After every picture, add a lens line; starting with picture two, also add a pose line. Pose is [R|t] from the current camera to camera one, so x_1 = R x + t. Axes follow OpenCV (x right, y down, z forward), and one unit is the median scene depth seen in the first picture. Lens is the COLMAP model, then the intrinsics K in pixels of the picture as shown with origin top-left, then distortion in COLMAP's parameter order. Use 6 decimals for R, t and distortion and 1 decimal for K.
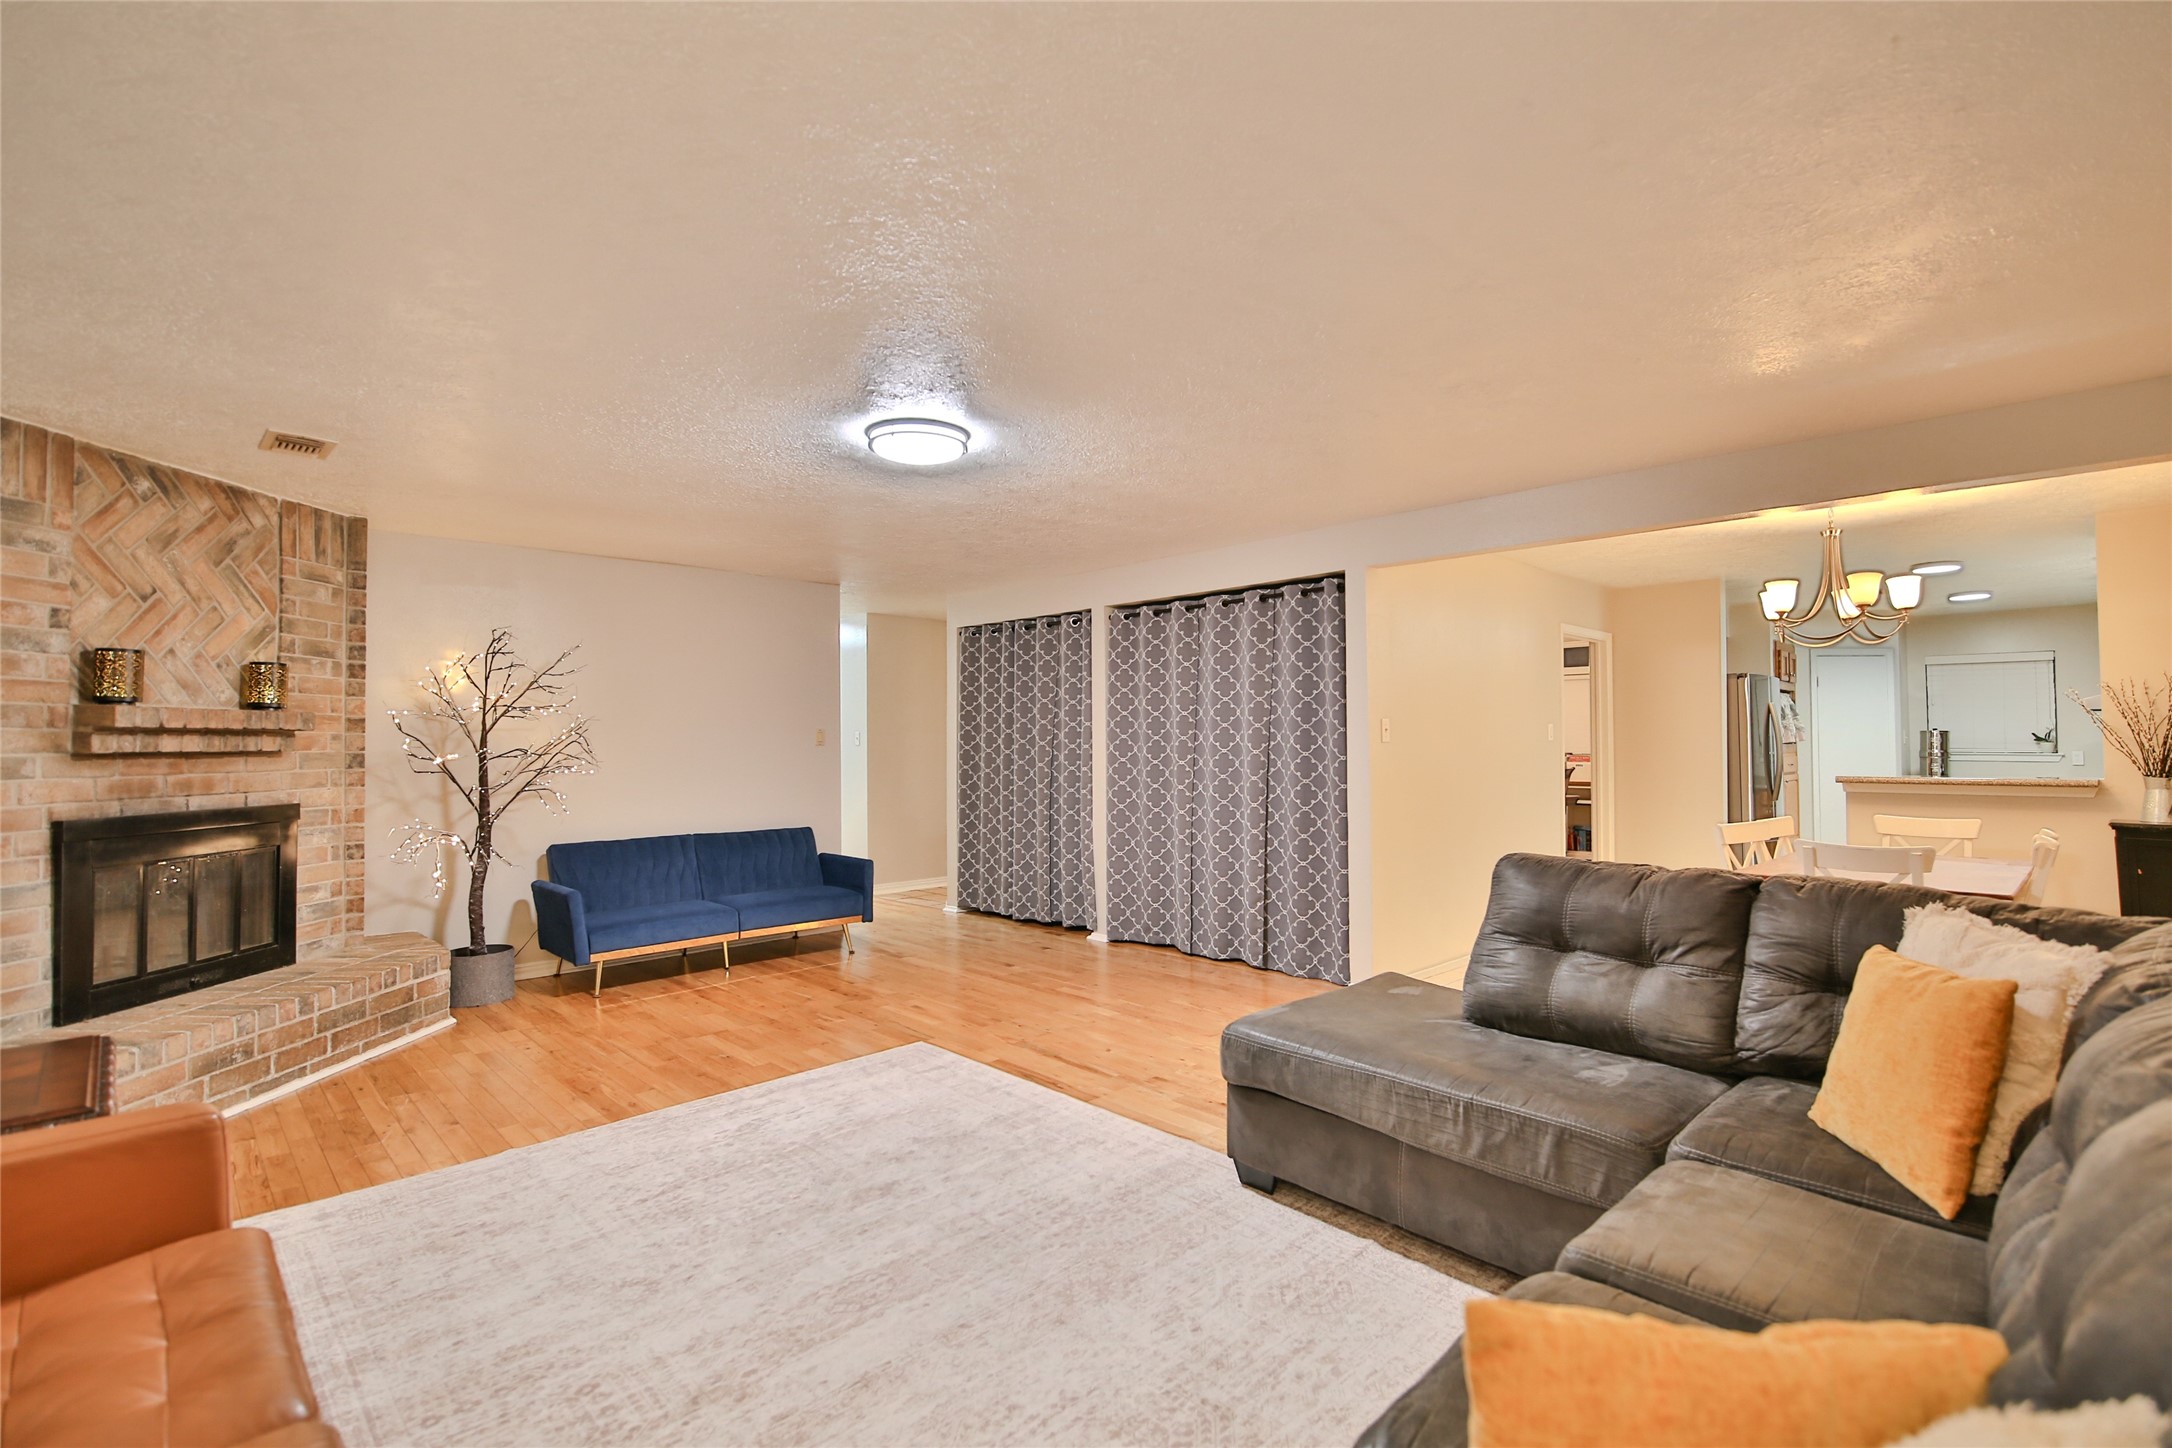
lens RADIAL K [[994.2, 0, 1095.0], [0, 994.2, 715.8], [0, 0, 1]] dist [0.000346, -0.010886]
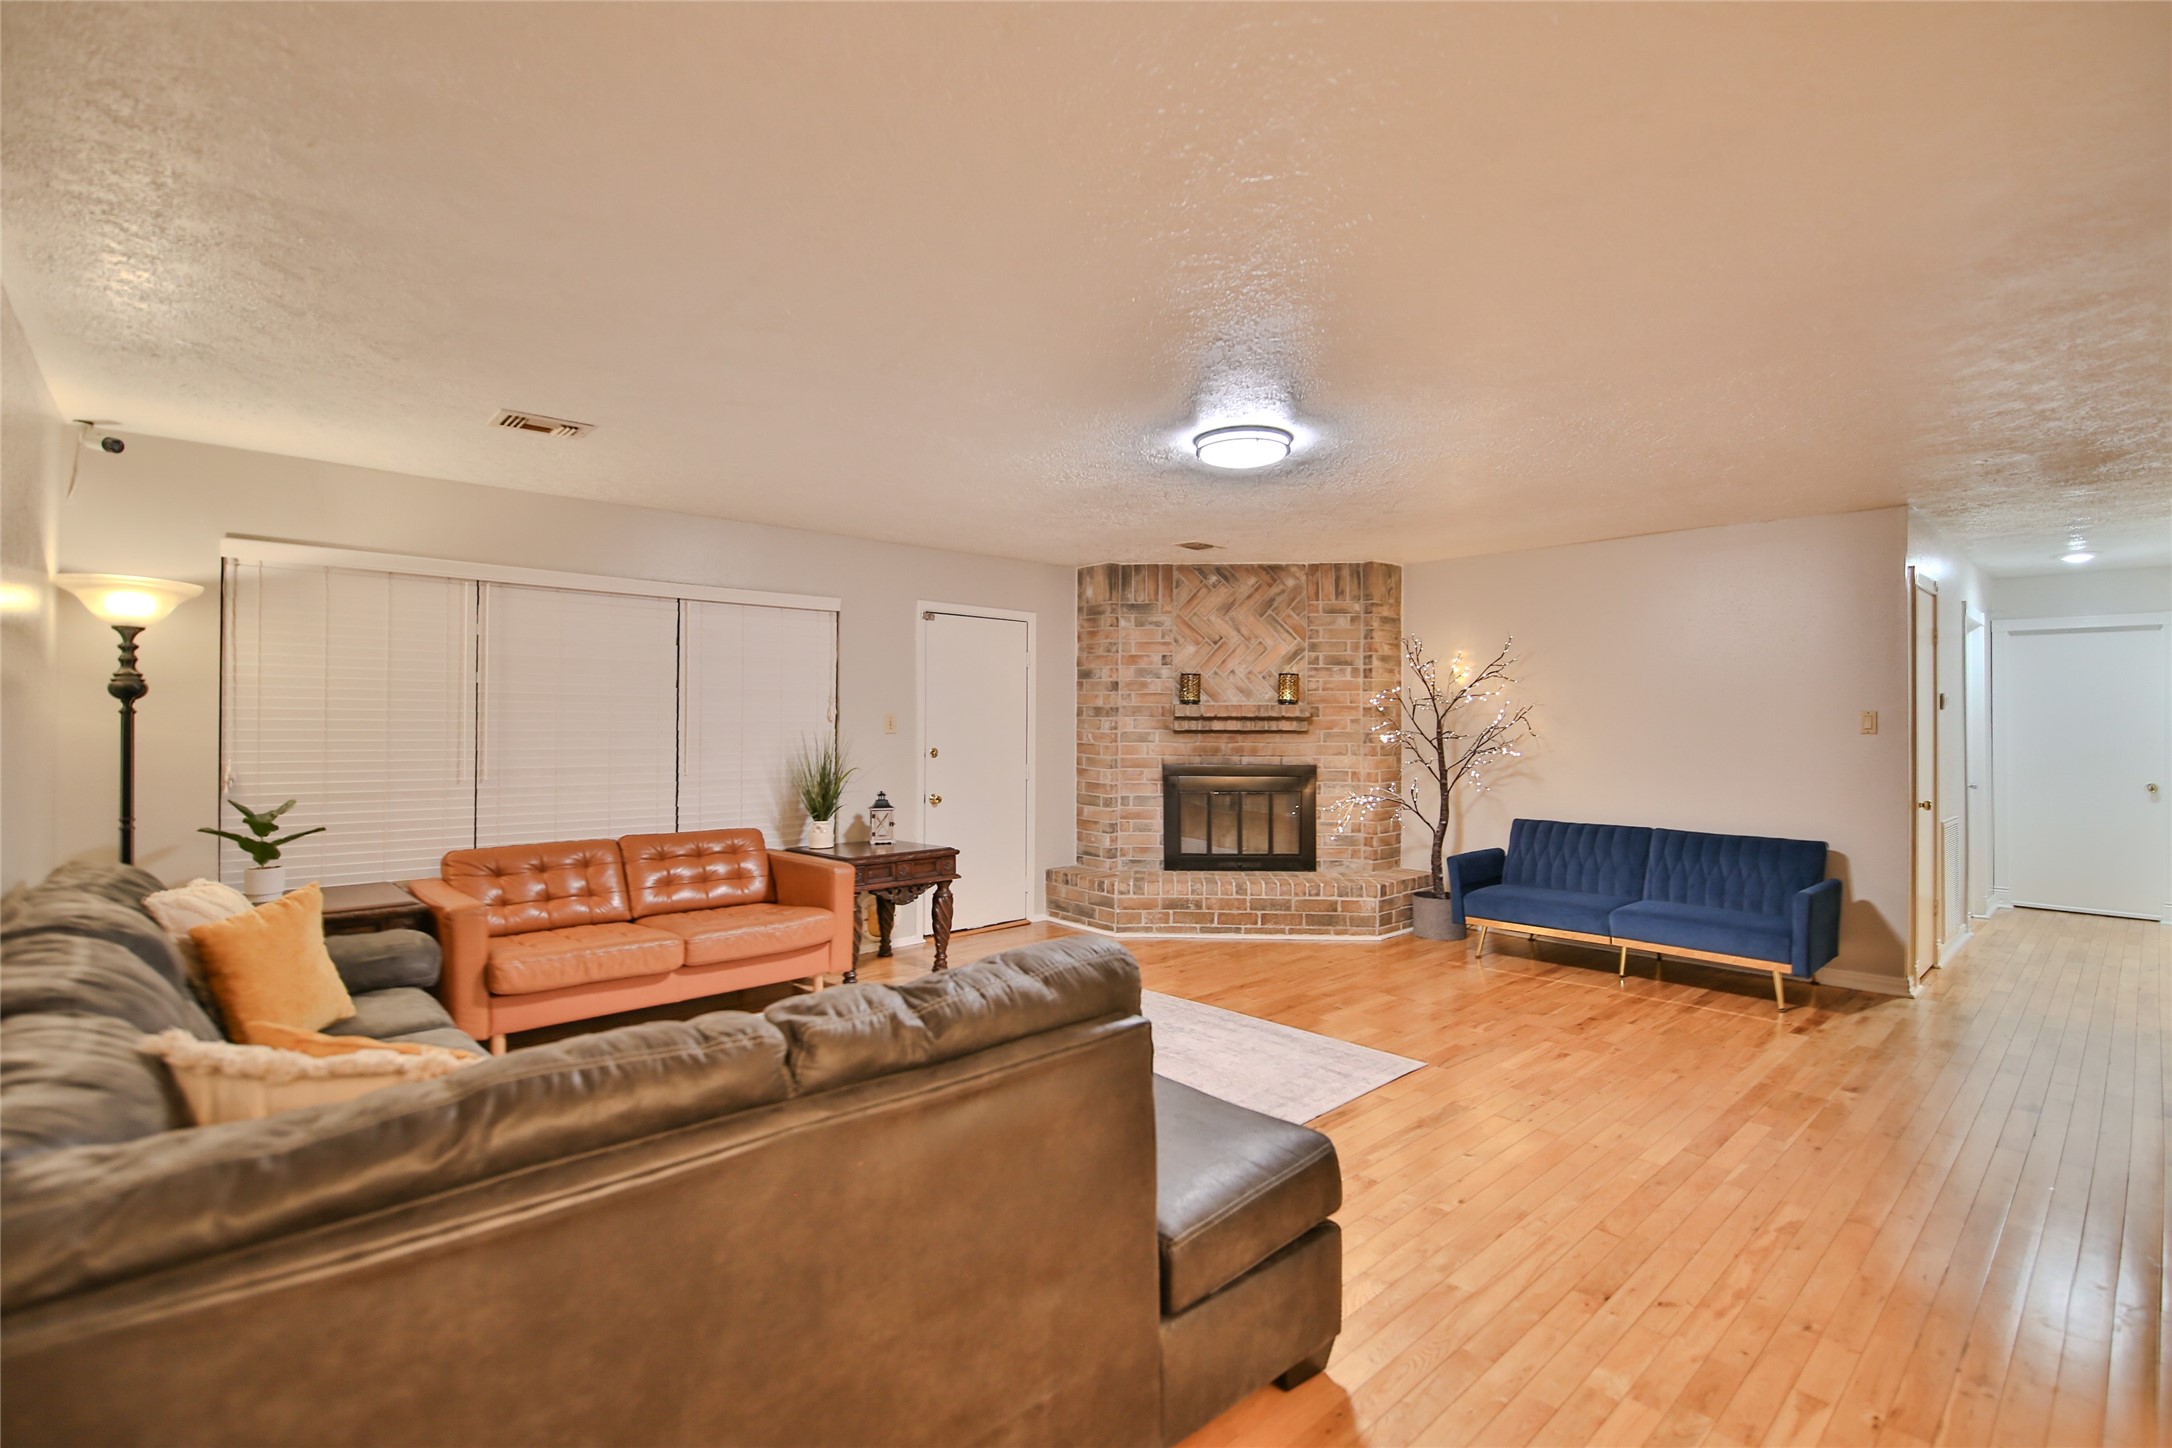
lens RADIAL K [[994.2, 0, 1095.0], [0, 994.2, 715.8], [0, 0, 1]] dist [0.000346, -0.010886]
pose [[-0.019088, 0.002769, -0.999814, 0.800446], [0.024307, 0.999702, 0.002304, 0.002160], [0.999522, -0.024259, -0.019150, 0.789521]]
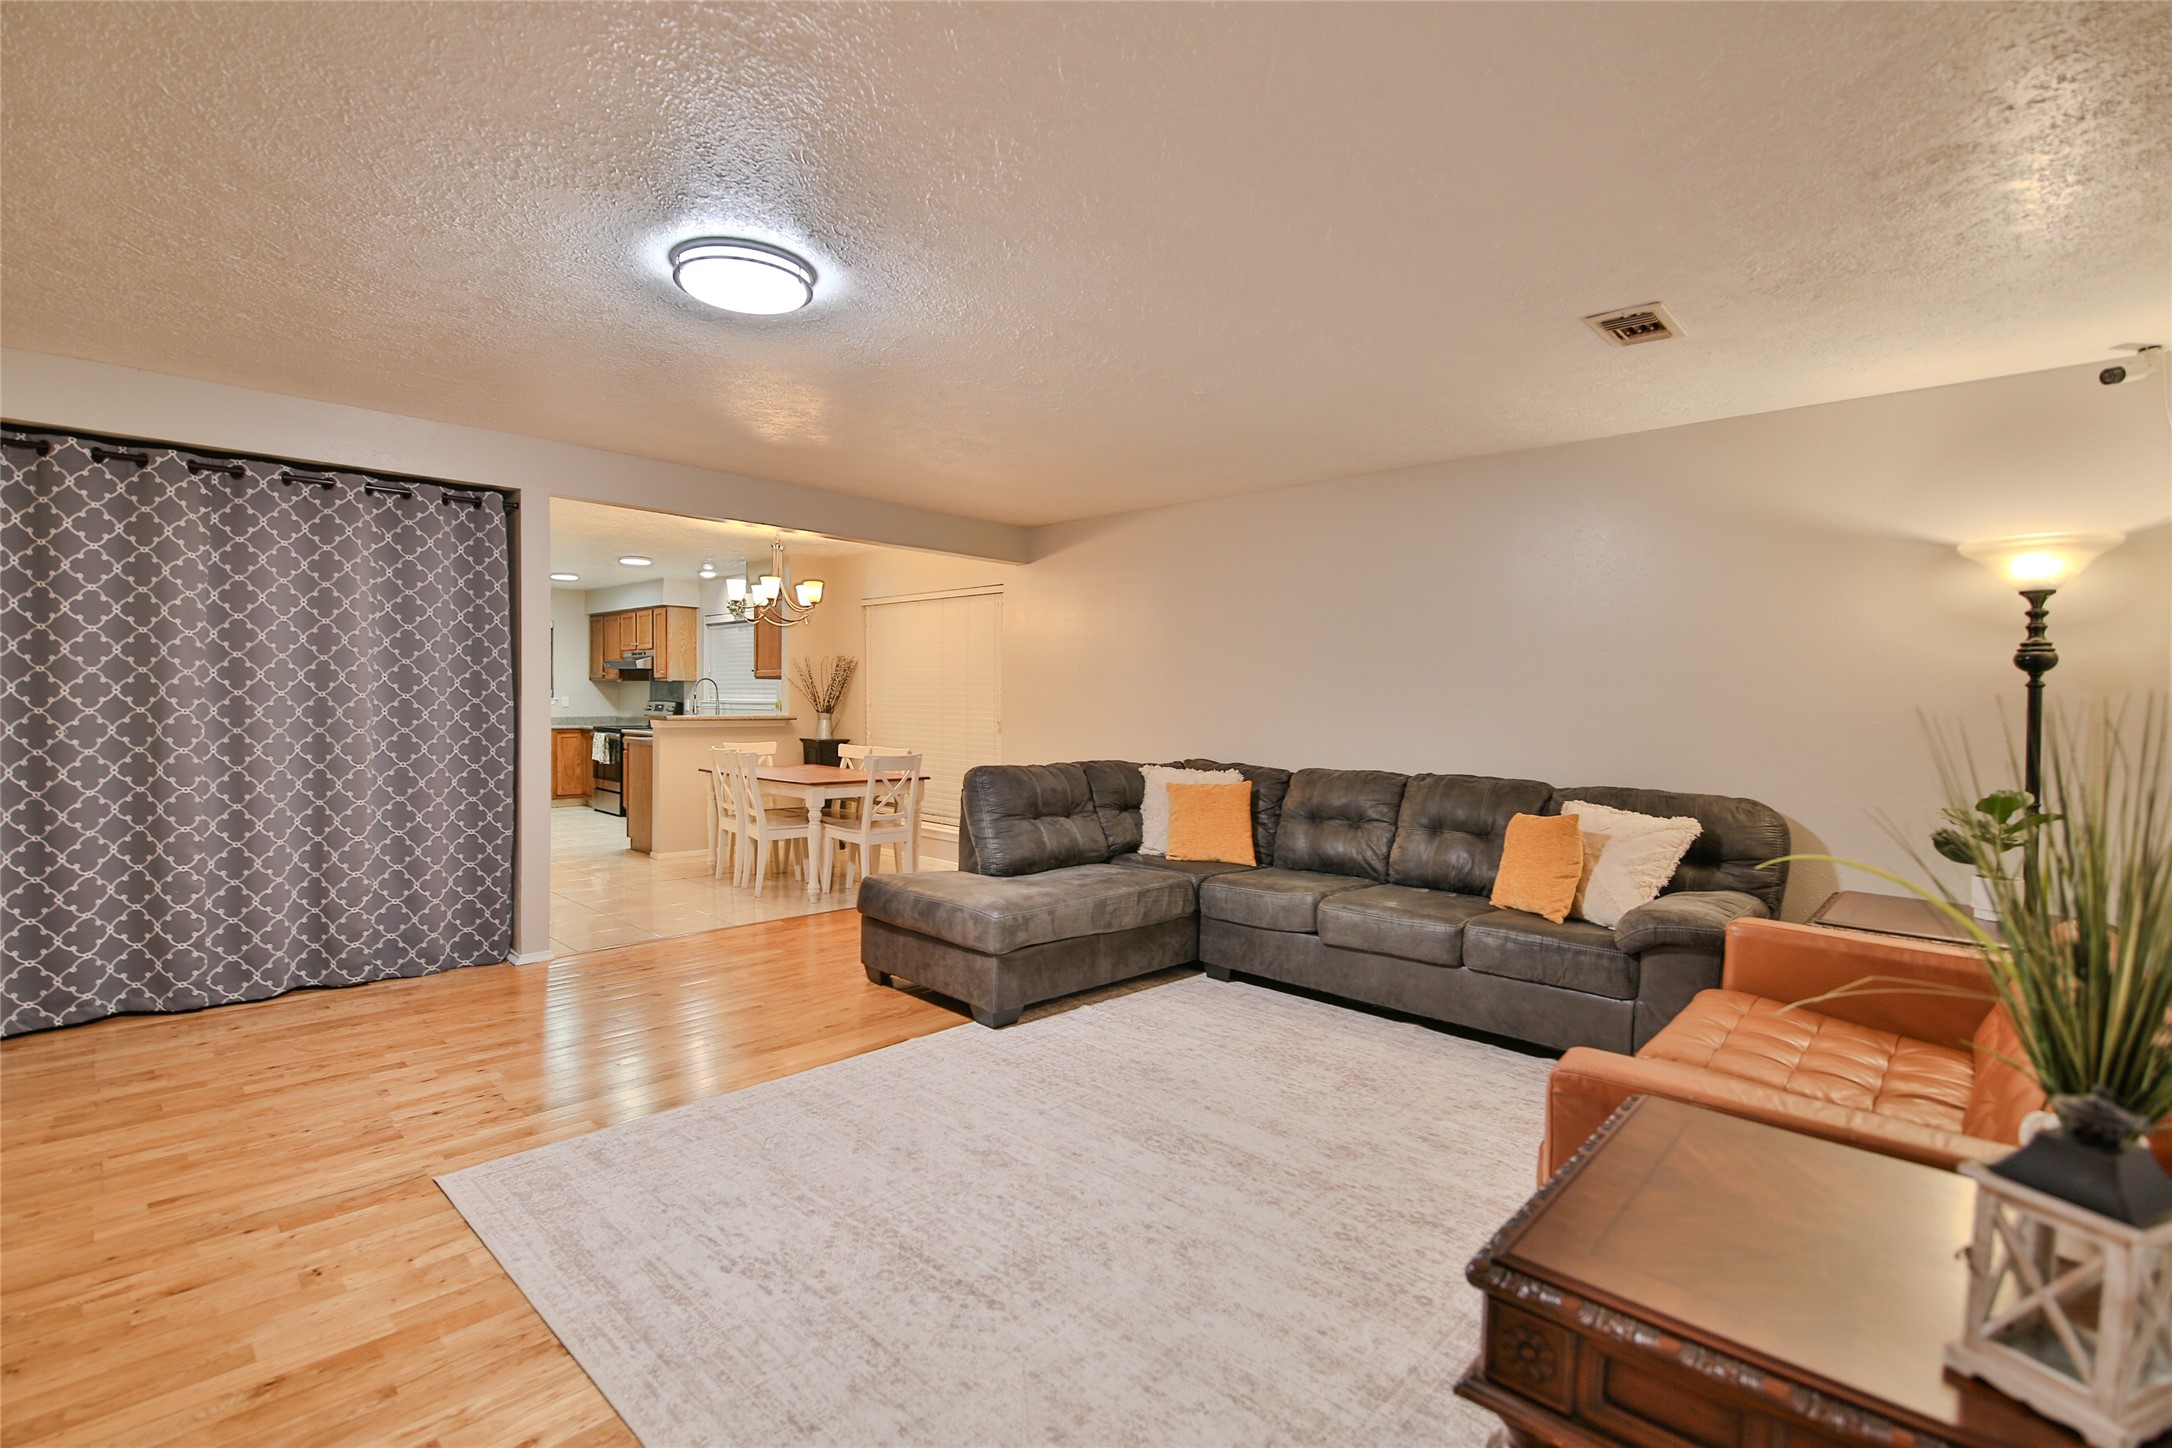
lens RADIAL K [[994.2, 0, 1095.0], [0, 994.2, 715.8], [0, 0, 1]] dist [0.000346, -0.010886]
pose [[-0.043049, -0.015115, 0.998959, -0.855618], [-0.042787, 0.998996, 0.013272, 0.026613], [-0.998156, -0.042171, -0.043652, 0.698961]]
